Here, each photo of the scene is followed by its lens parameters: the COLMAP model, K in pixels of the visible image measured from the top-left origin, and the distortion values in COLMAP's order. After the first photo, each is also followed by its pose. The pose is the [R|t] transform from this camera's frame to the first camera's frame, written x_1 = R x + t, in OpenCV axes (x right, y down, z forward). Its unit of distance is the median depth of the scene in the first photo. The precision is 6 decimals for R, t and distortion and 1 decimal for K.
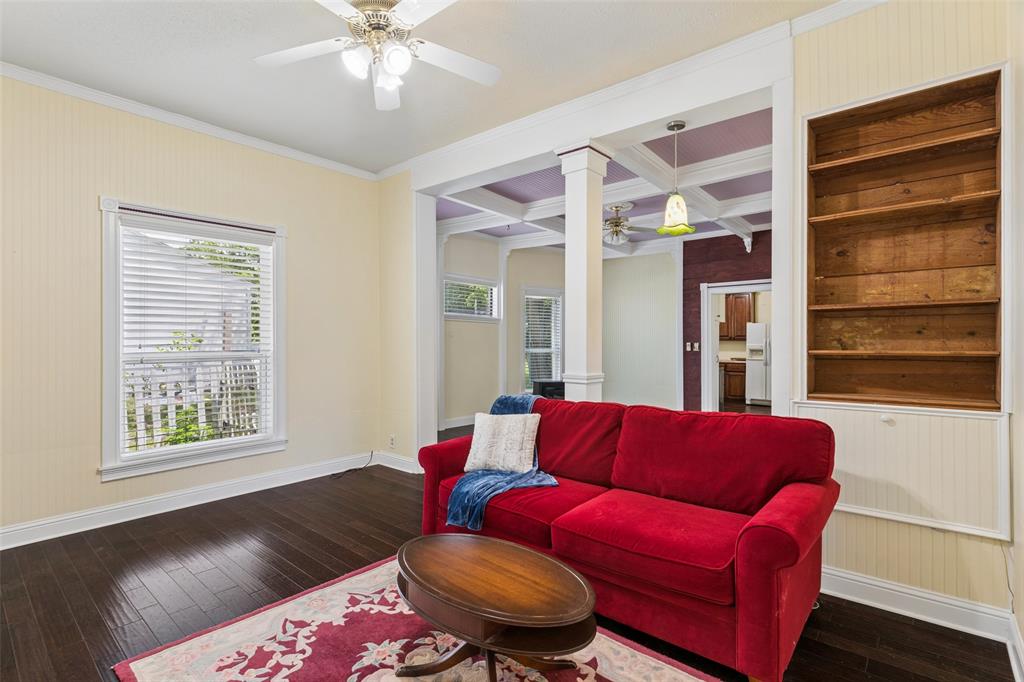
lens RADIAL K [[489.5, 0, 506.0], [0, 489.5, 341.8], [0, 0, 1]] dist [-0.000807, -0.001089]
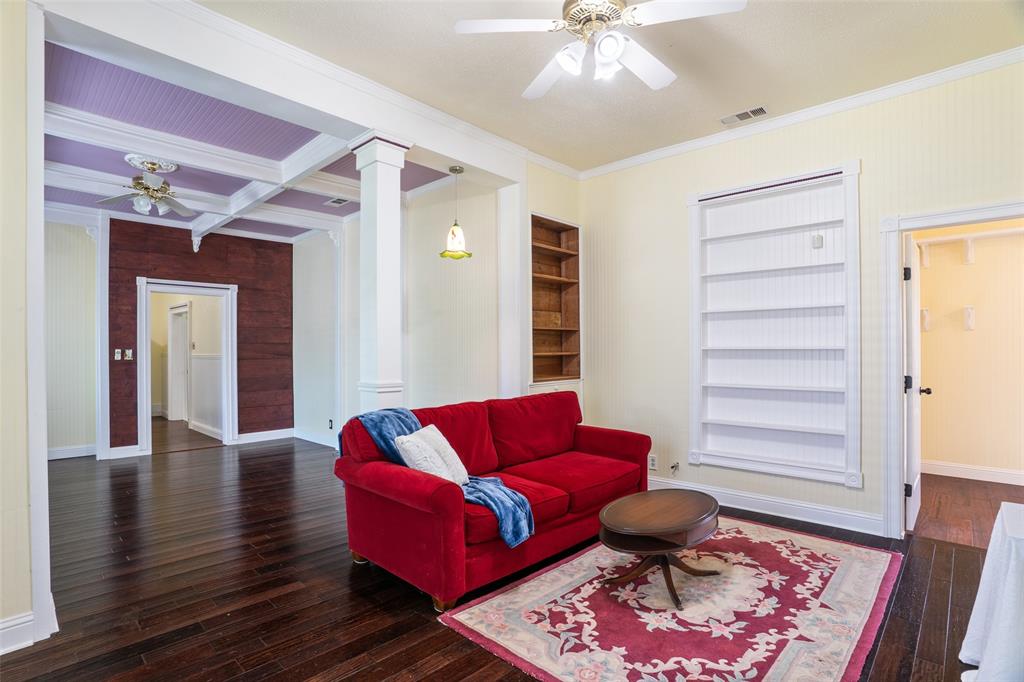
lens RADIAL K [[512.5, 0, 499.1], [0, 512.5, 346.0], [0, 0, 1]] dist [-0.080512, 0.036847]
pose [[0.048721, 0.009142, 0.998771, -0.380960], [0.000696, 0.999958, -0.009187, 0.003723], [-0.998812, 0.001142, 0.048712, 0.349963]]
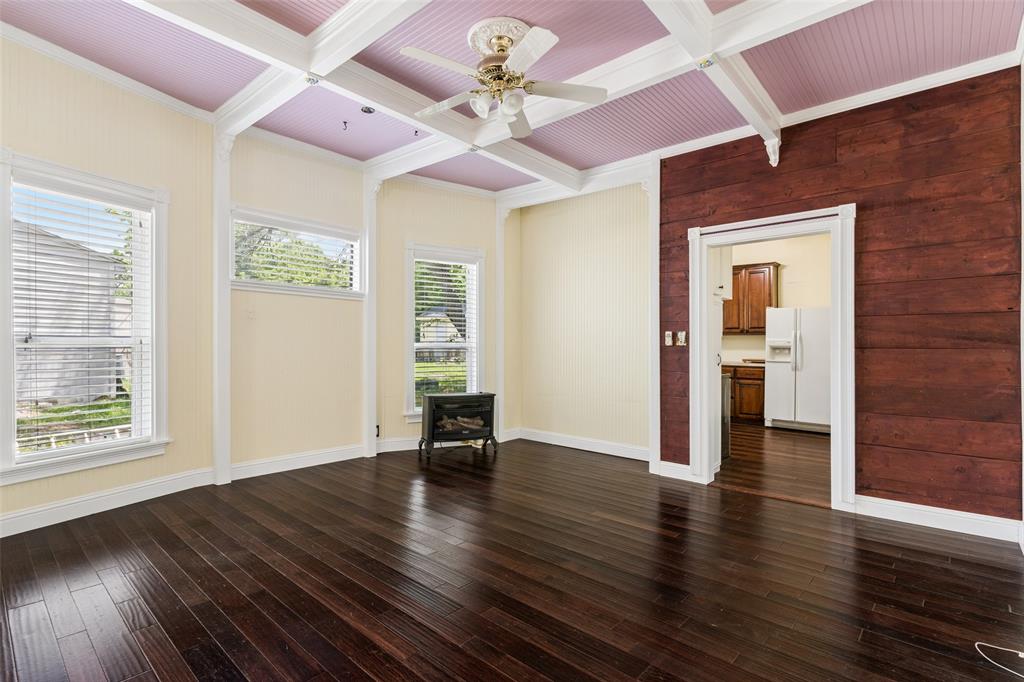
lens RADIAL K [[489.5, 0, 506.0], [0, 489.5, 341.8], [0, 0, 1]] dist [-0.000807, -0.001089]
pose [[0.999731, 0.003930, -0.022852, 0.190338], [-0.004013, 0.999985, -0.003592, 0.016643], [0.022837, 0.003683, 0.999732, 0.406777]]
